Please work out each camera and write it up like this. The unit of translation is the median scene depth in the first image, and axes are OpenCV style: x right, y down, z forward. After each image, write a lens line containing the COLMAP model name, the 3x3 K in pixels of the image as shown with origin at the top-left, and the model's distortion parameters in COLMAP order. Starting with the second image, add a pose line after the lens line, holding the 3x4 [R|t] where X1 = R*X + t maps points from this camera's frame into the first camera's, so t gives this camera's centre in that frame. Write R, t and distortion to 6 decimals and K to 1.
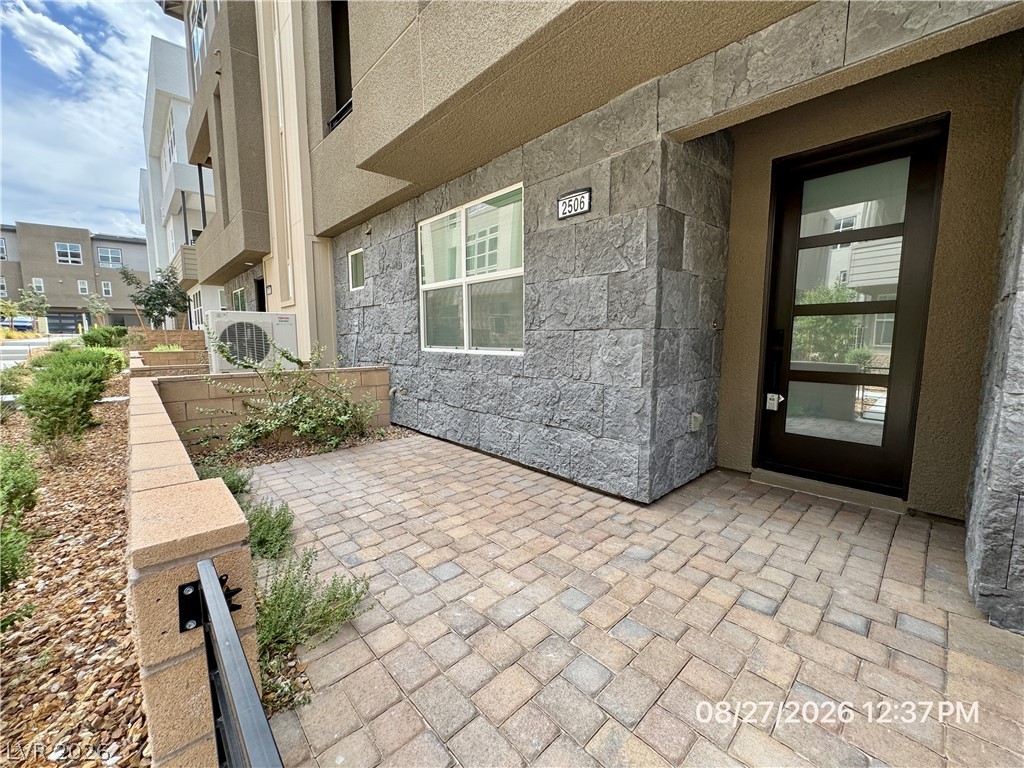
lens RADIAL K [[409.7, 0, 512.1], [0, 409.7, 384.1], [0, 0, 1]] dist [-0.005303, 0.000226]
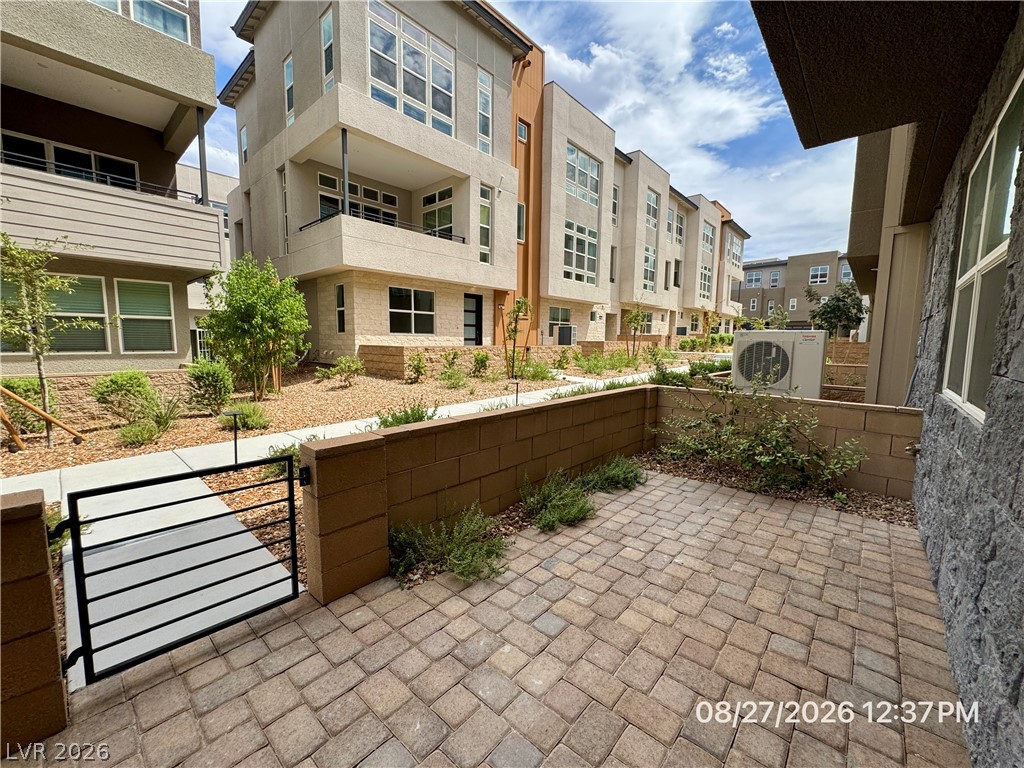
lens RADIAL K [[409.7, 0, 512.4], [0, 409.7, 385.2], [0, 0, 1]] dist [-0.005303, 0.000226]
pose [[0.095639, 0.111869, -0.989110, 0.455917], [-0.130395, 0.986510, 0.098967, -0.106439], [0.986839, 0.119510, 0.108936, 0.489845]]
